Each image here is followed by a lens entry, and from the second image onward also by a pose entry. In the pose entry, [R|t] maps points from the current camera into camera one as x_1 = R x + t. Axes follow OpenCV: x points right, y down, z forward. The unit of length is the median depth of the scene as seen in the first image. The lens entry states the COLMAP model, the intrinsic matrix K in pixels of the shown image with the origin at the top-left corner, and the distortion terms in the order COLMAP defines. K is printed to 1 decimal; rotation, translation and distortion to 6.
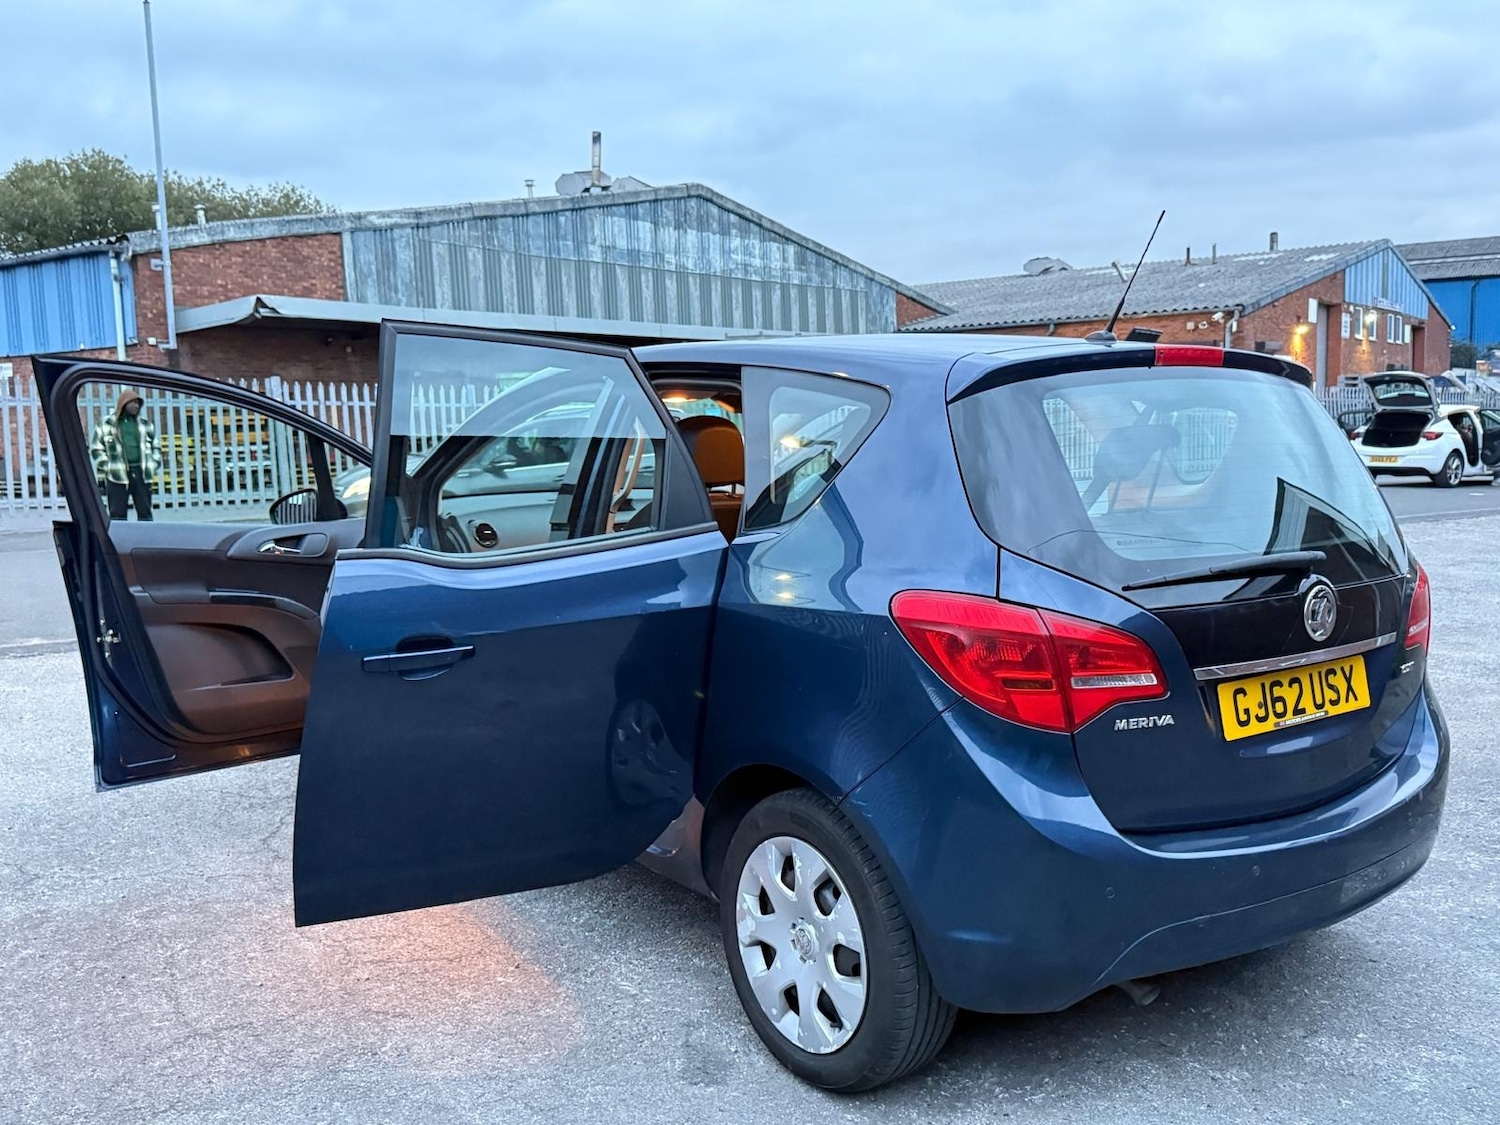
lens RADIAL K [[1335.9, 0, 751.3], [0, 1335.9, 566.6], [0, 0, 1]] dist [0.177206, -0.401955]
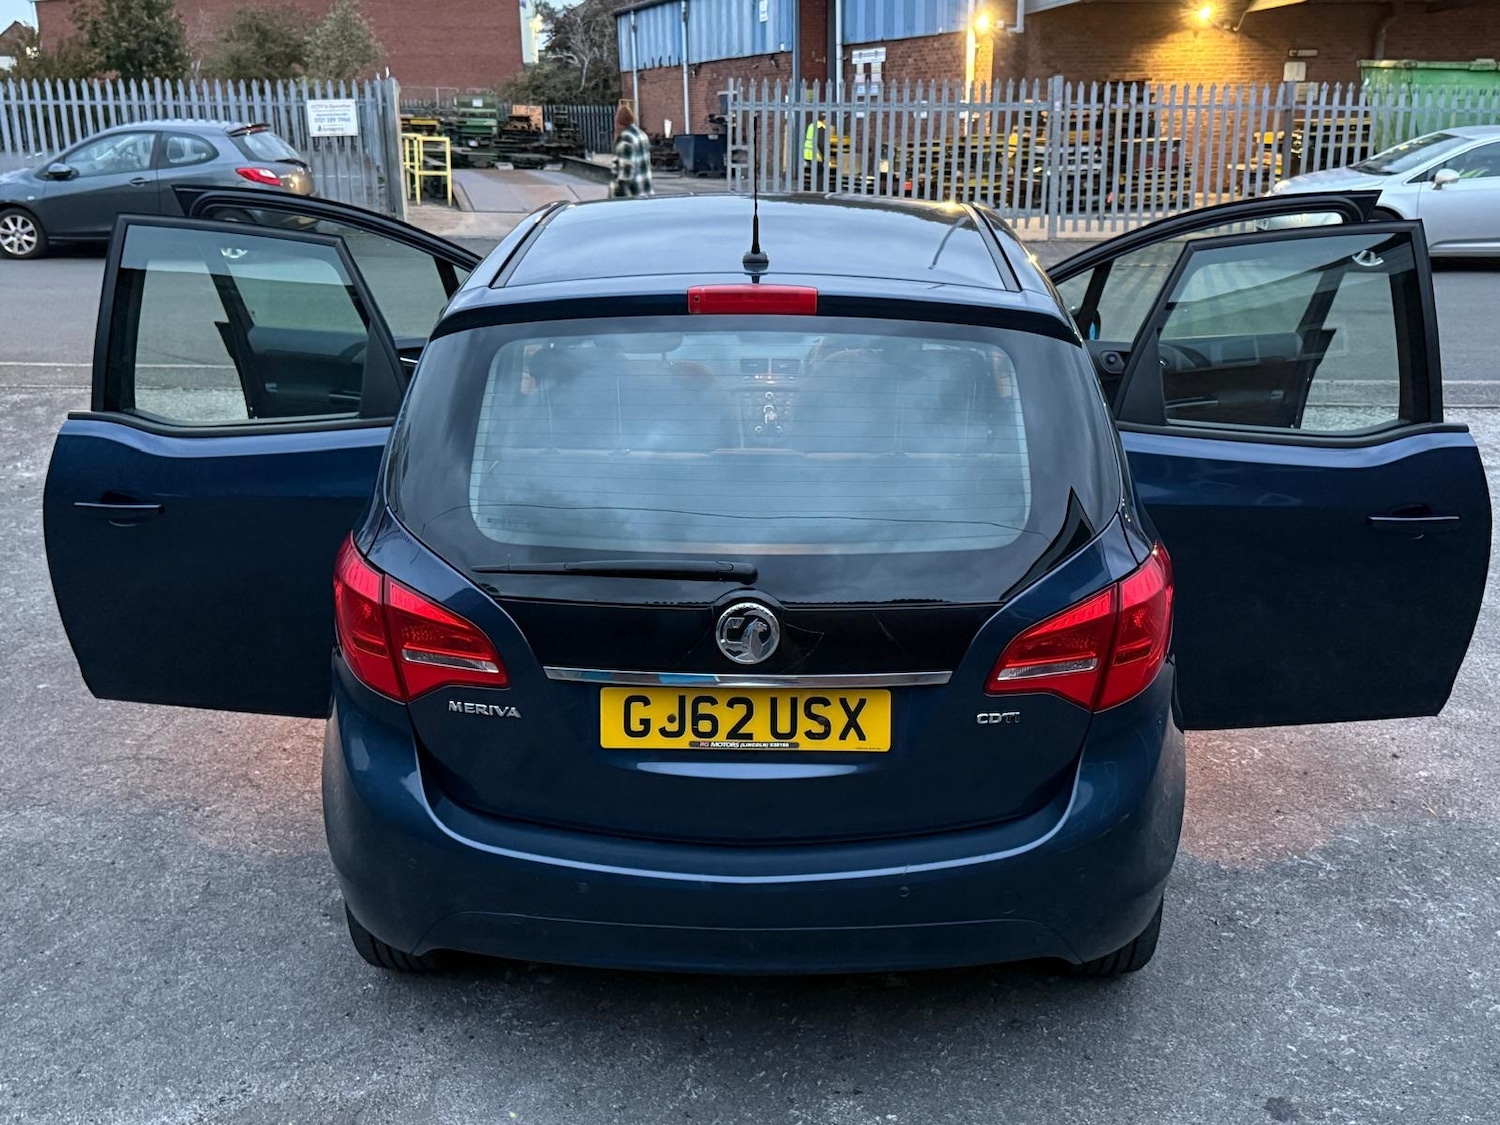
lens RADIAL K [[1527.7, 0, 746.4], [0, 1527.7, 584.5], [0, 0, 1]] dist [0.150258, -0.315681]
pose [[0.787559, 0.196613, -0.584032, 0.110287], [-0.073902, 0.971031, 0.227240, -0.024209], [0.611792, -0.135804, 0.779274, 0.029082]]
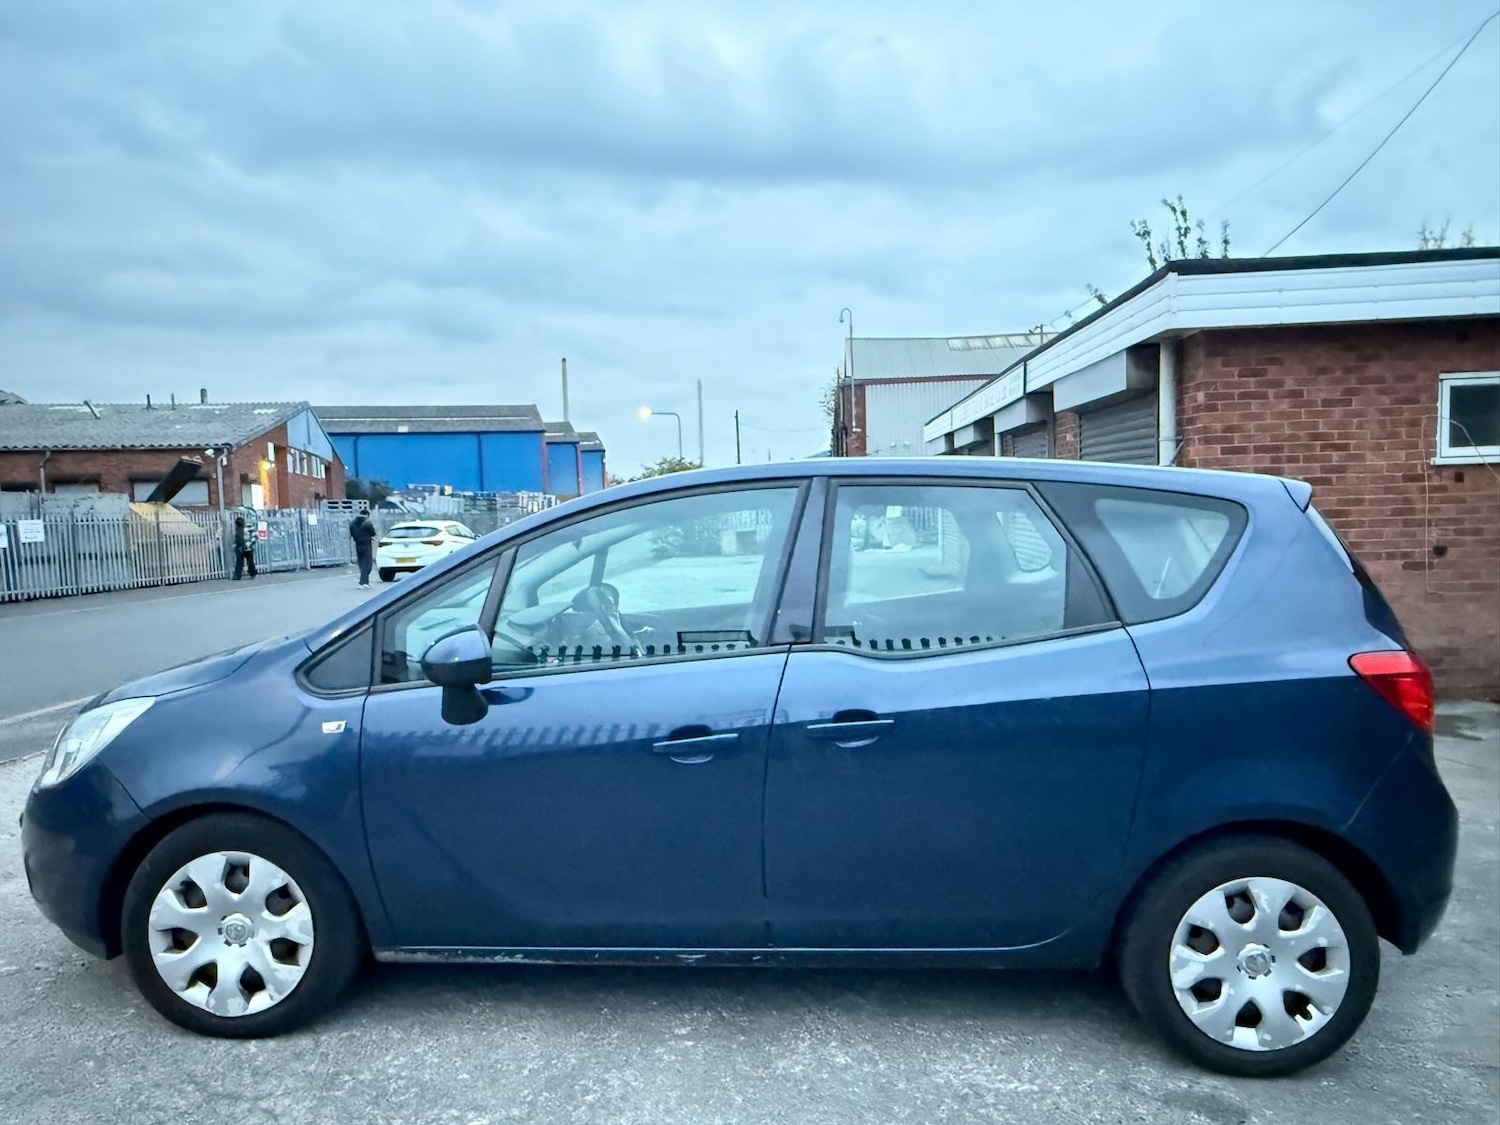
lens RADIAL K [[1009.1, 0, 753.6], [0, 1009.1, 565.0], [0, 0, 1]] dist [0.001437, 0.002239]
pose [[0.629273, -0.041759, 0.776062, -0.107826], [0.101087, 0.994471, -0.028455, -0.010583], [-0.770582, 0.096355, 0.630015, 0.087772]]
